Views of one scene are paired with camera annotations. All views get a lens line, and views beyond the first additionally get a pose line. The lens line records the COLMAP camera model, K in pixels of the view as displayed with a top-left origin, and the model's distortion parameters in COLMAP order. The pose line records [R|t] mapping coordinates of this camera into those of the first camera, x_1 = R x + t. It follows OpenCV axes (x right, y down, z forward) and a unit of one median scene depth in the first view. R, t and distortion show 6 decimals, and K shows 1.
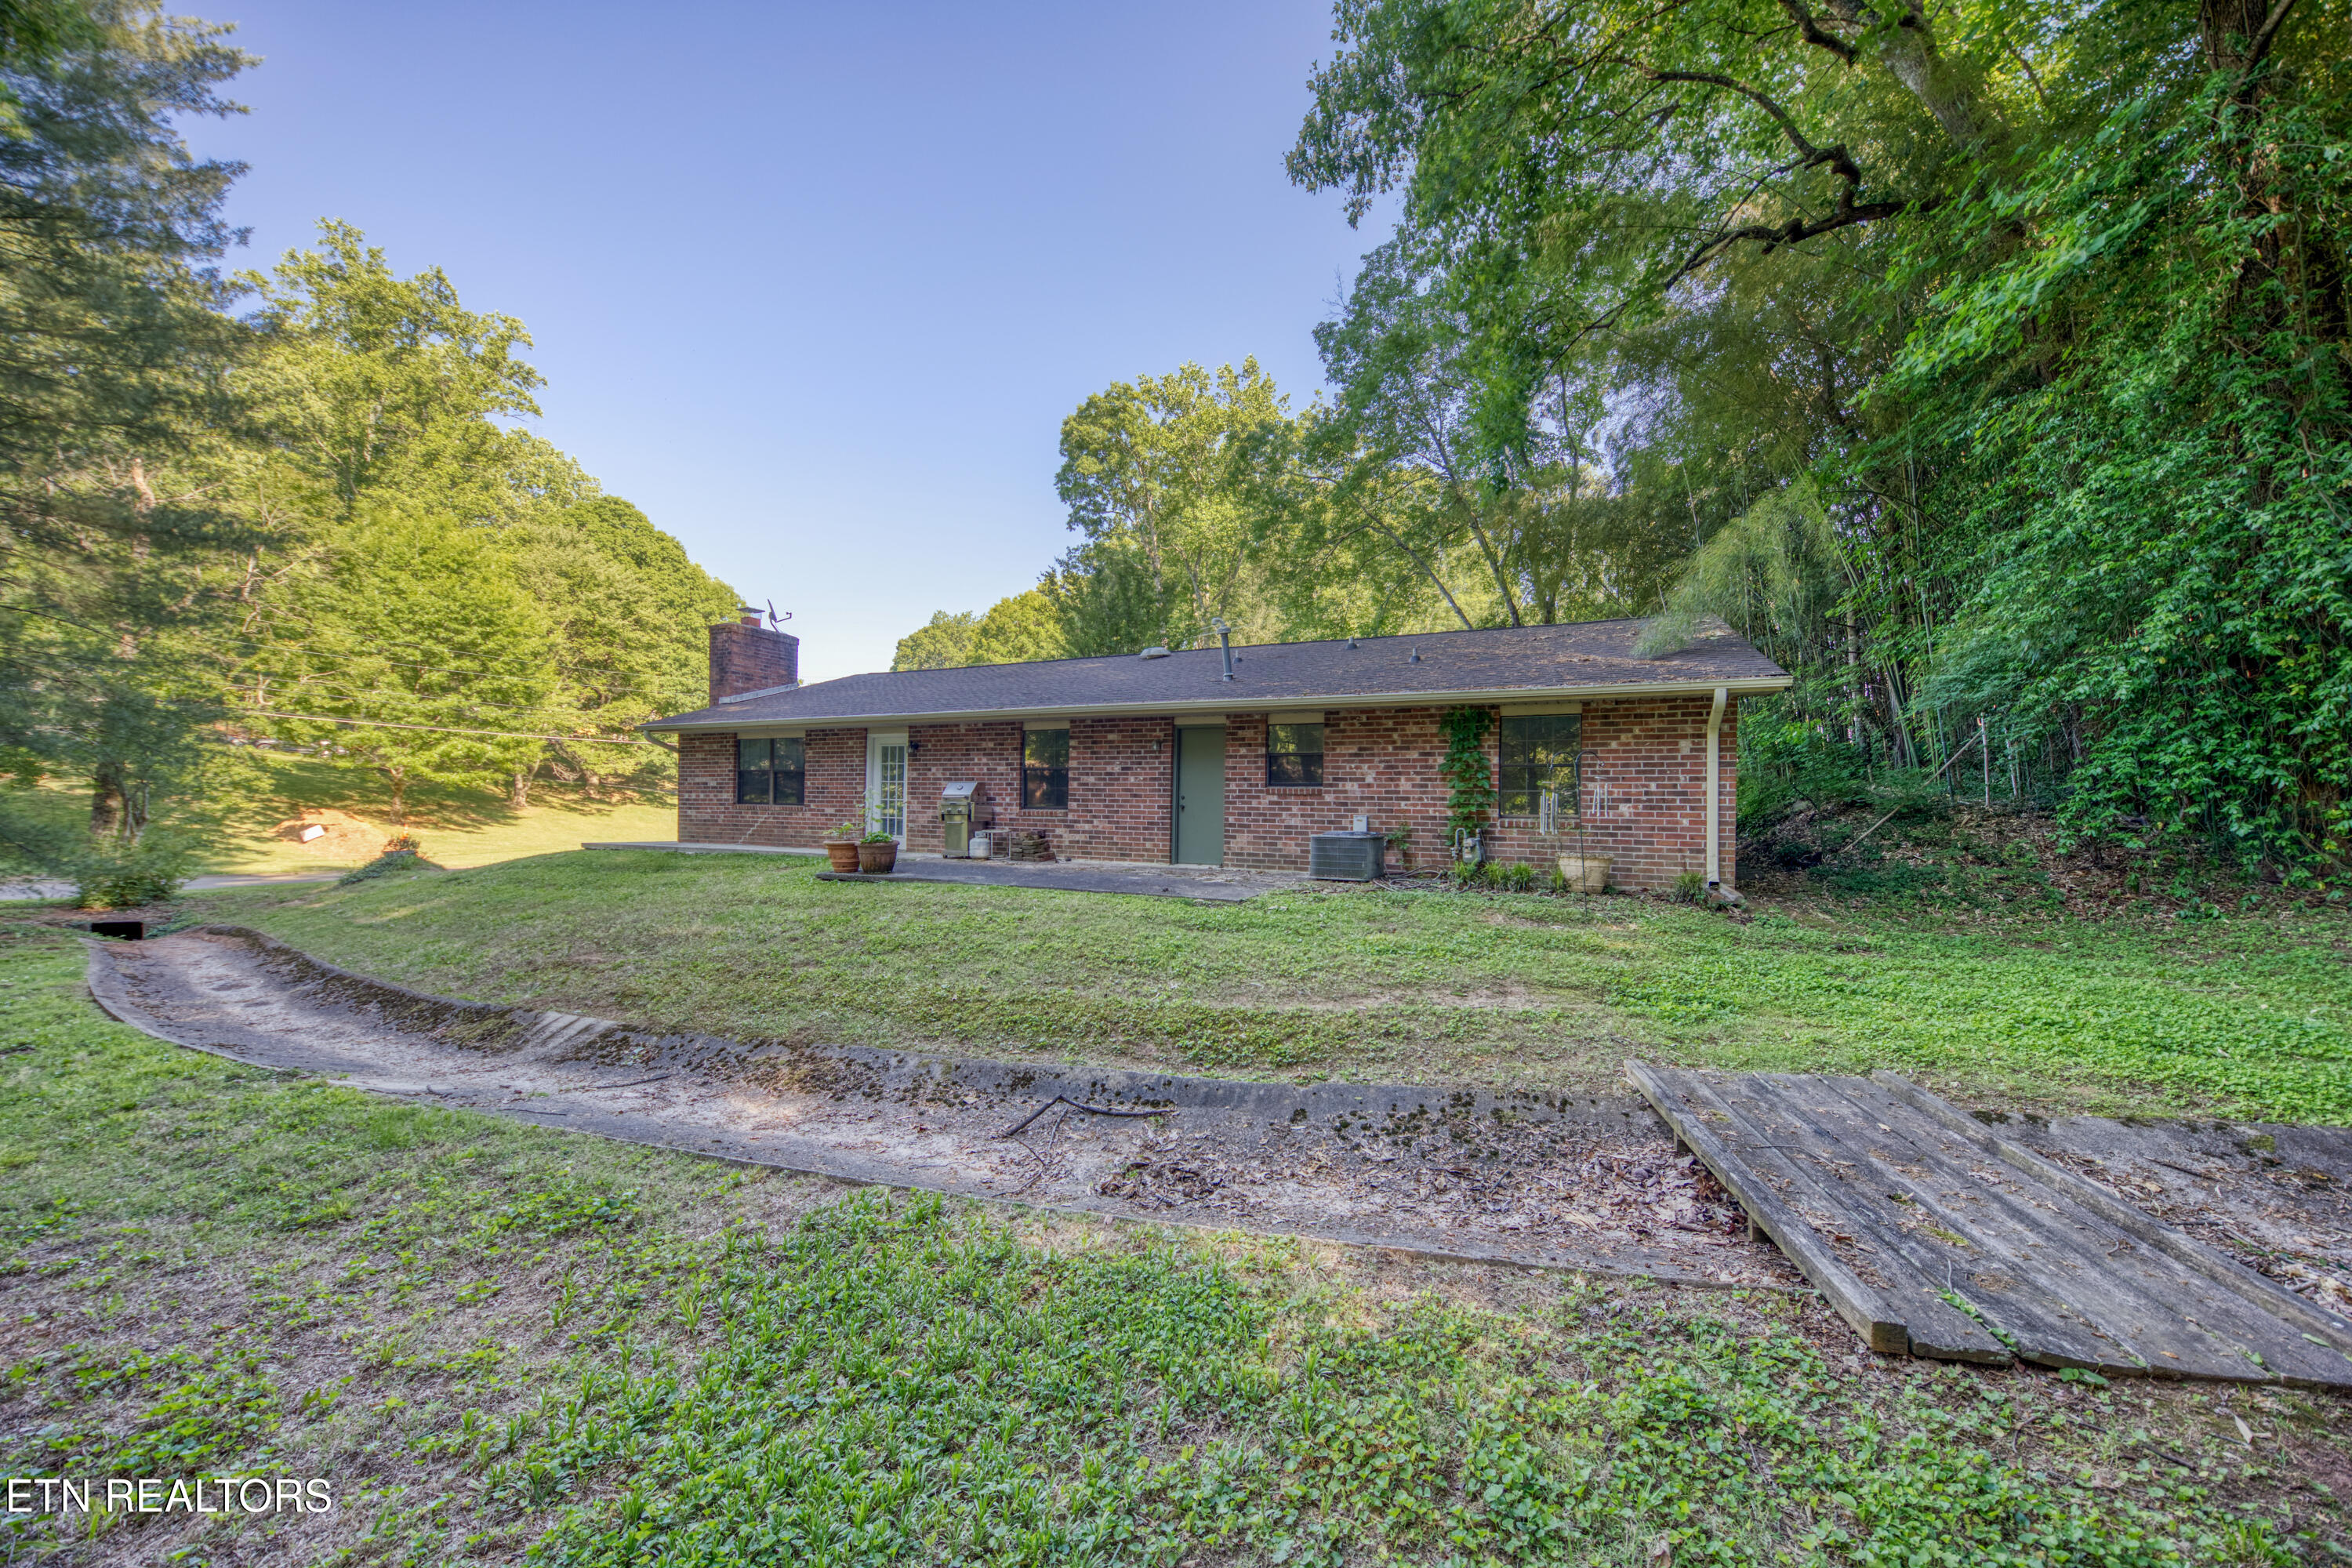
lens RADIAL K [[838.6, 0, 1179.8], [0, 838.6, 798.2], [0, 0, 1]] dist [0.000286, -0.000013]
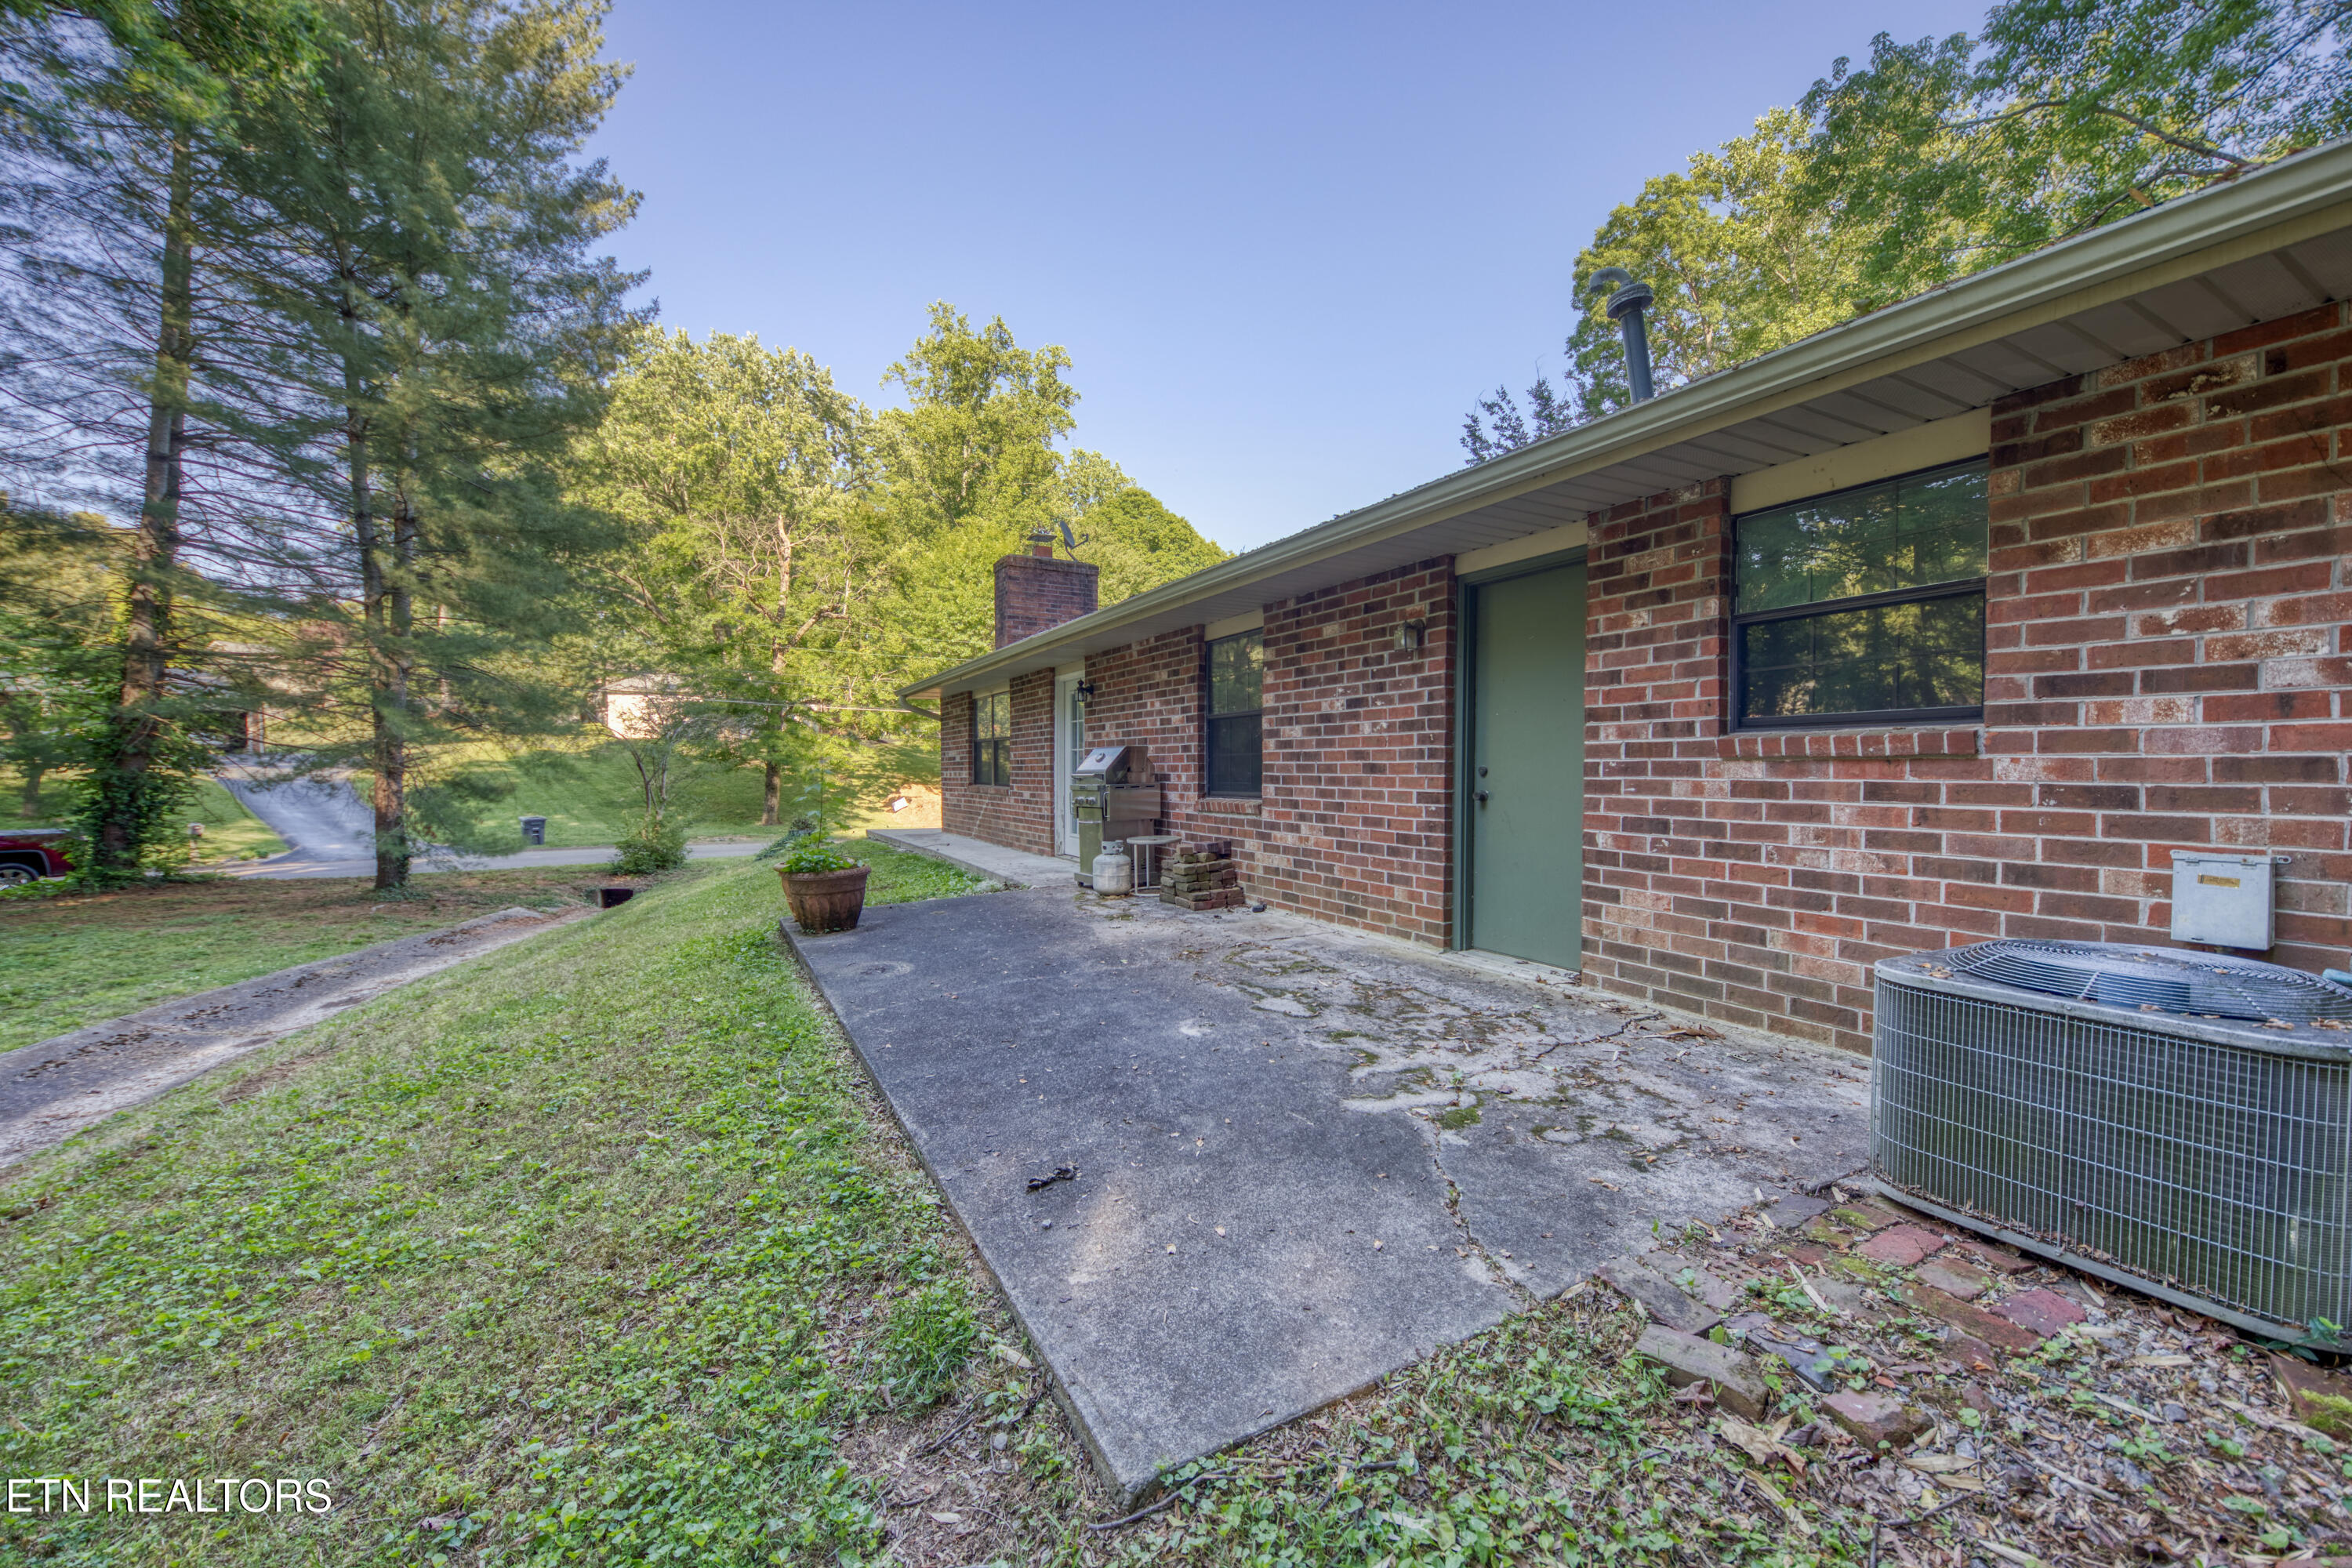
lens RADIAL K [[882.1, 0, 1176.0], [0, 882.1, 784.0], [0, 0, 1]] dist [-0.001977, -0.000256]
pose [[0.813360, -0.005272, -0.581737, 0.075172], [0.018165, 0.999701, 0.016338, -0.002631], [0.581478, -0.023856, 0.813213, 0.384613]]
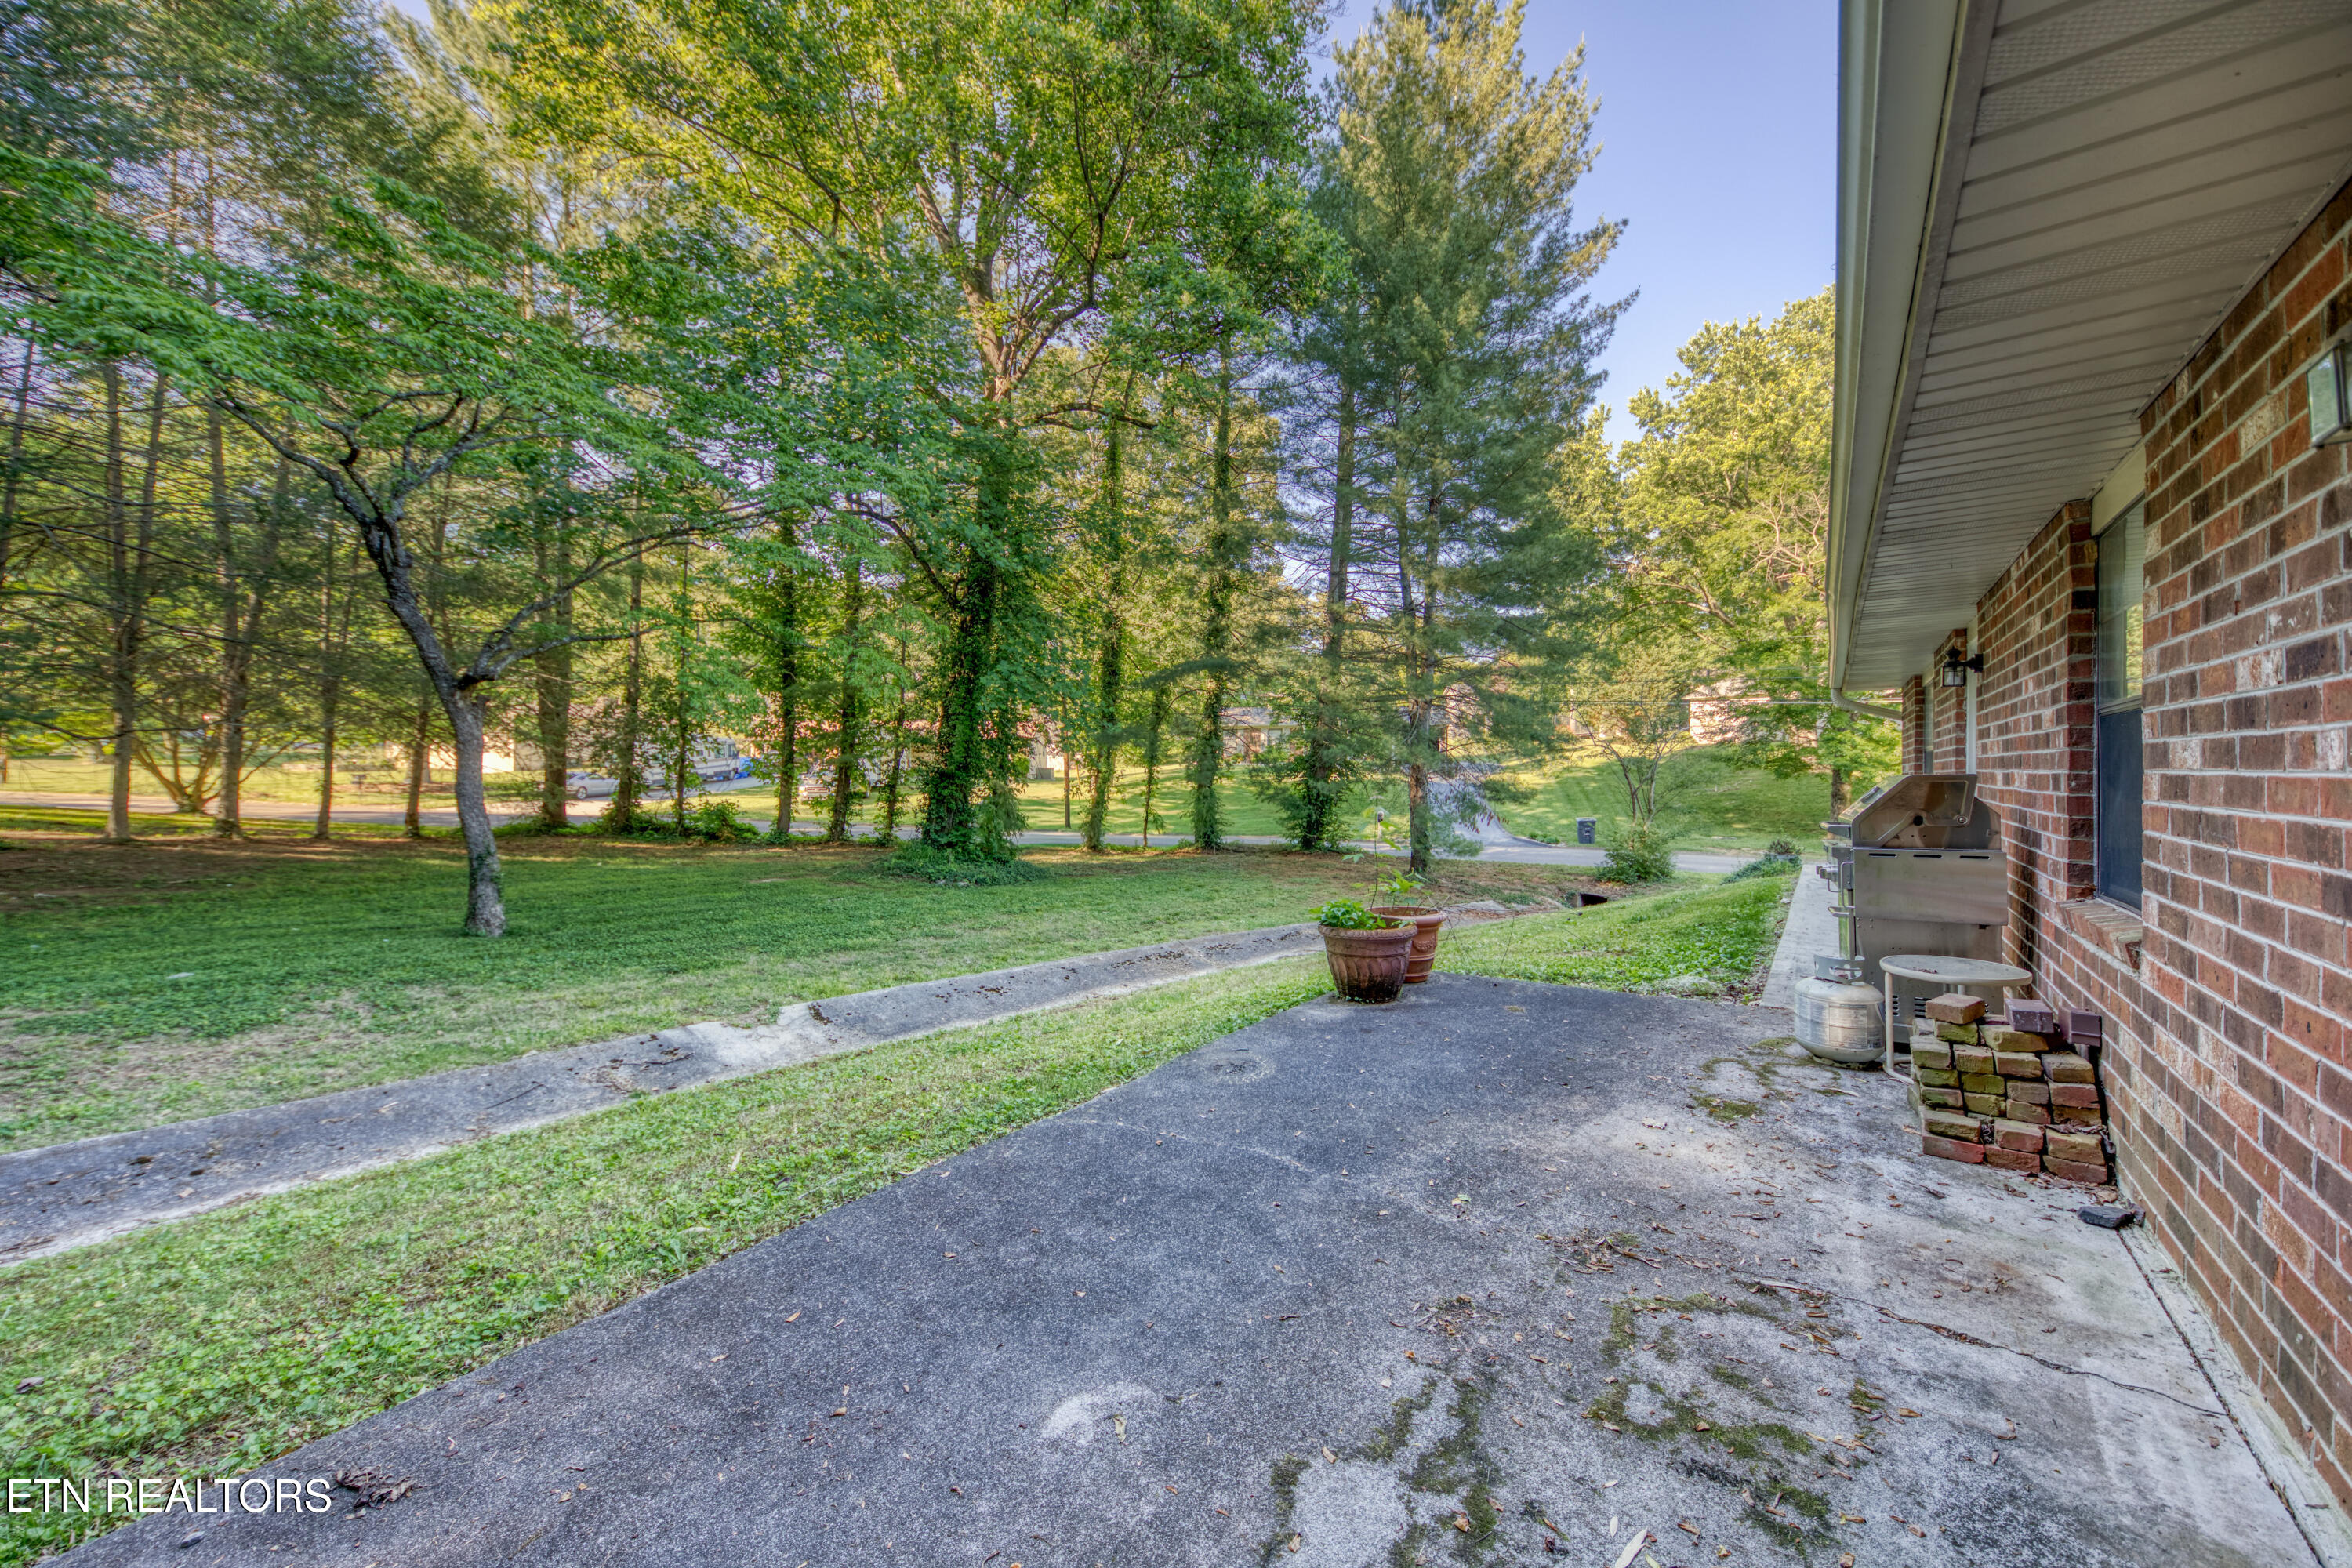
lens RADIAL K [[839.7, 0, 1176.0], [0, 839.7, 784.0], [0, 0, 1]] dist [0.001003, 0.000015]
pose [[-0.205150, -0.000058, -0.978730, 0.052135], [0.006933, 0.999975, -0.001513, -0.012170], [0.978706, -0.007096, -0.205145, 0.562944]]
